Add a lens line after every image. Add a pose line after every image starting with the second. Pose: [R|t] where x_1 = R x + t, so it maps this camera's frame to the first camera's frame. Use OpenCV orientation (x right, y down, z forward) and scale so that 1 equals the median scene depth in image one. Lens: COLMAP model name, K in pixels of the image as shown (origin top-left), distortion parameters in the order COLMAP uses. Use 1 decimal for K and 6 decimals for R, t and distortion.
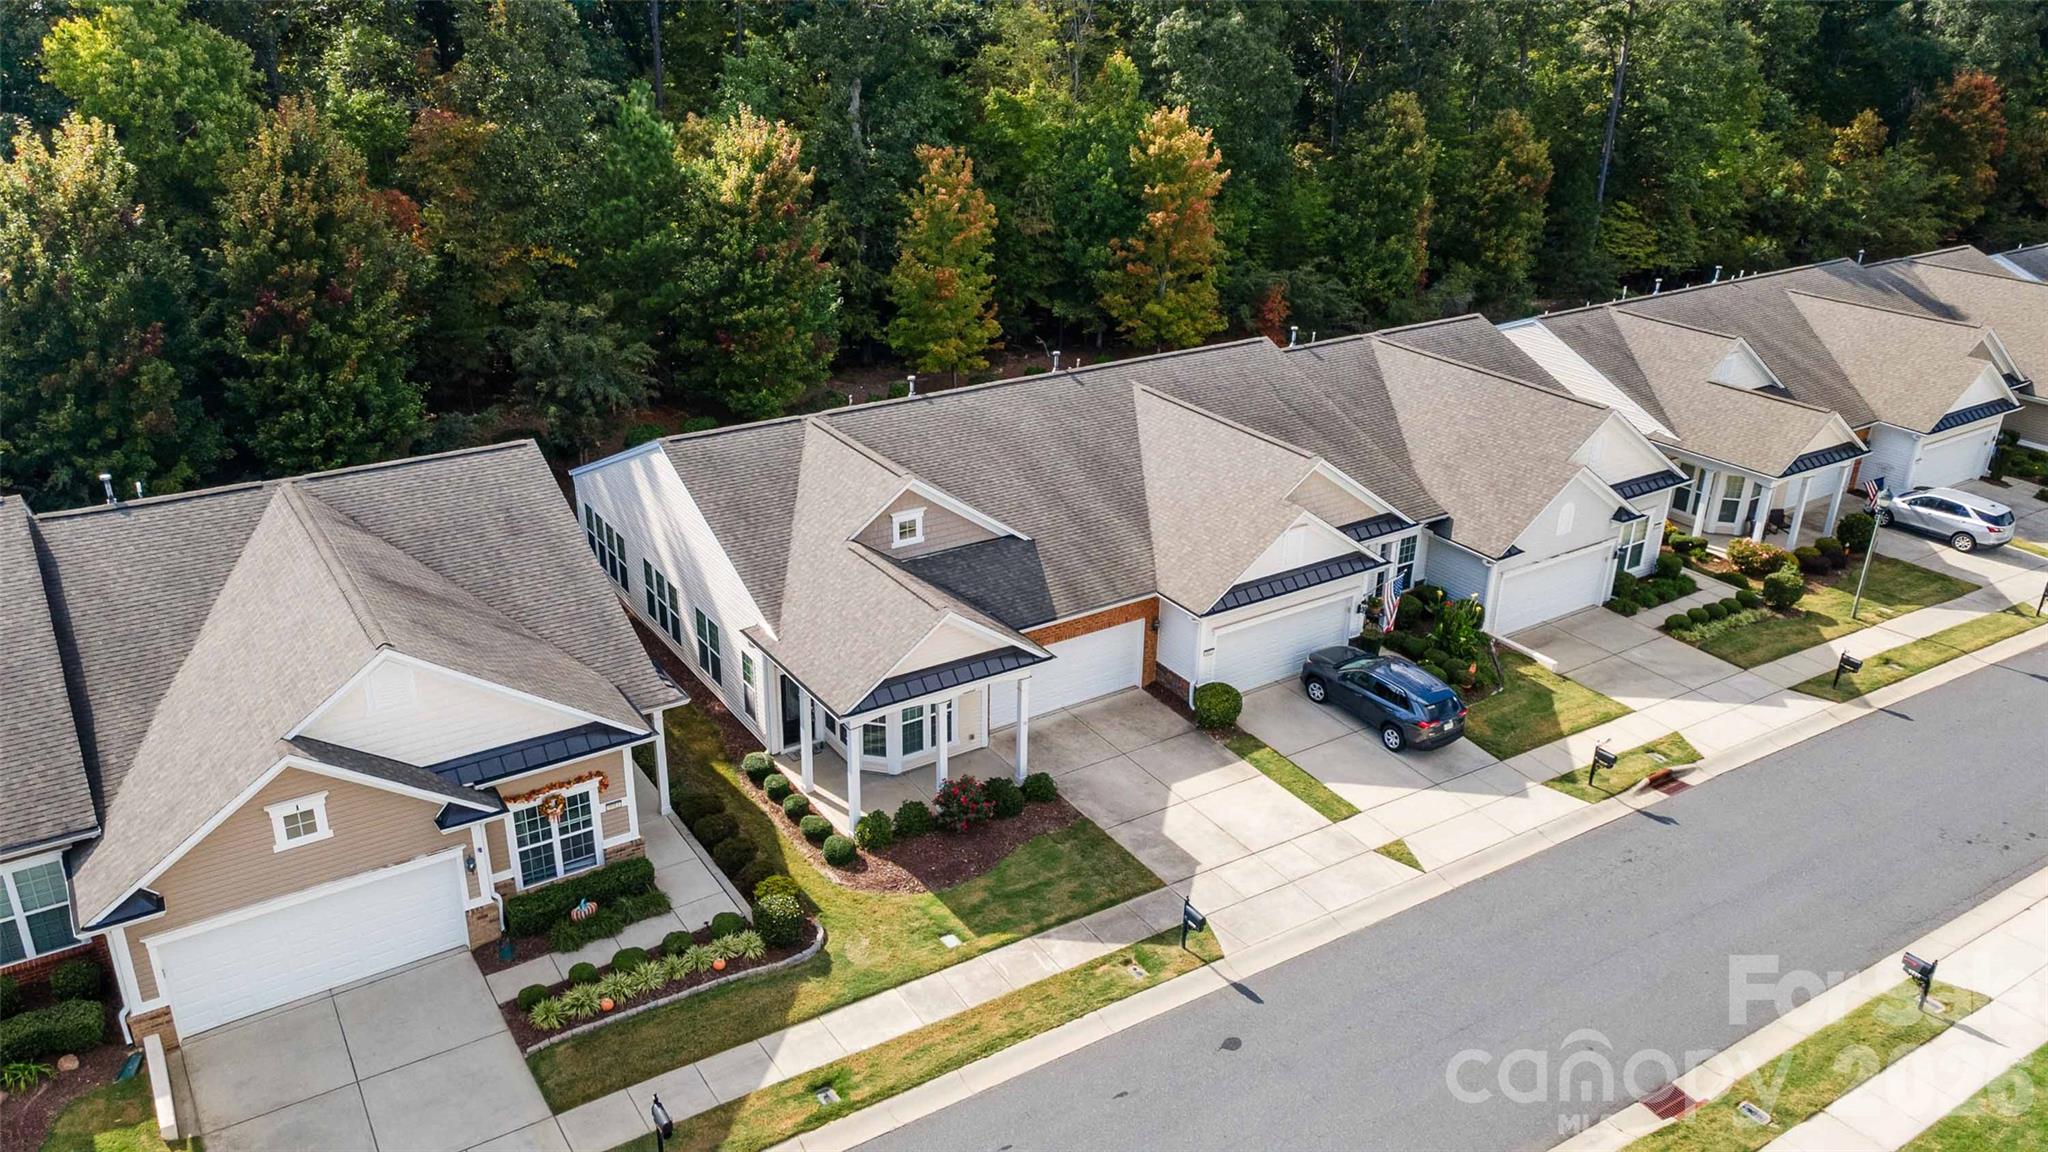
lens RADIAL K [[1486.7, 0, 1022.1], [0, 1486.7, 574.8], [0, 0, 1]] dist [0.019642, 0.025794]
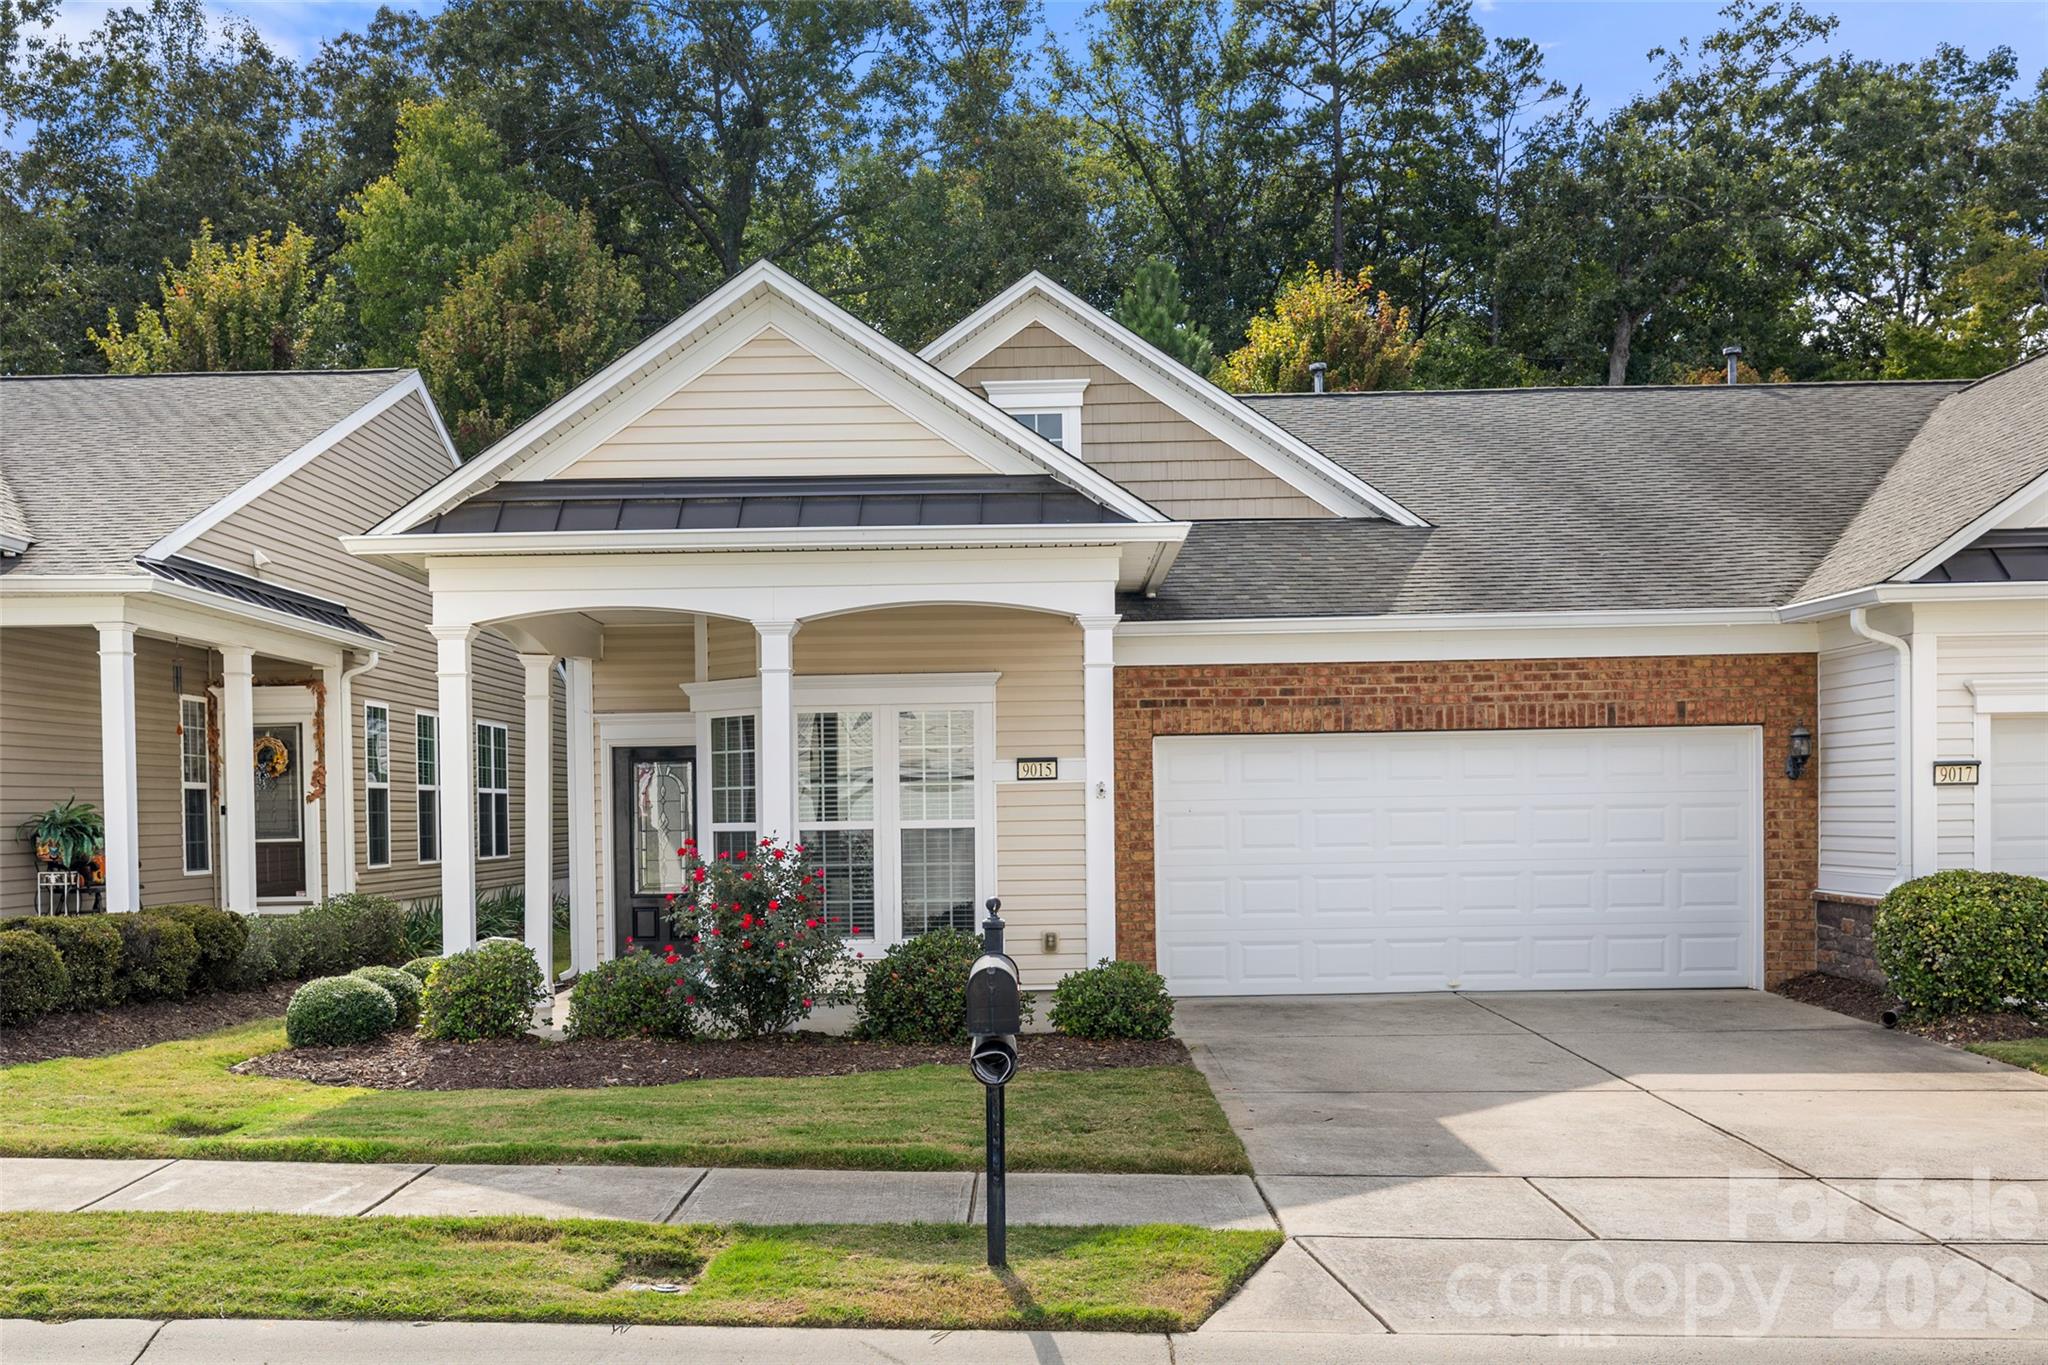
lens RADIAL K [[2030.8, 0, 1017.9], [0, 2030.8, 761.0], [0, 0, 1]] dist [0.005747, 0.000000]
pose [[0.828057, -0.047815, -0.558601, 0.173685], [-0.196077, 0.908736, -0.368446, 0.200981], [0.525238, 0.414623, 0.743110, 0.568121]]
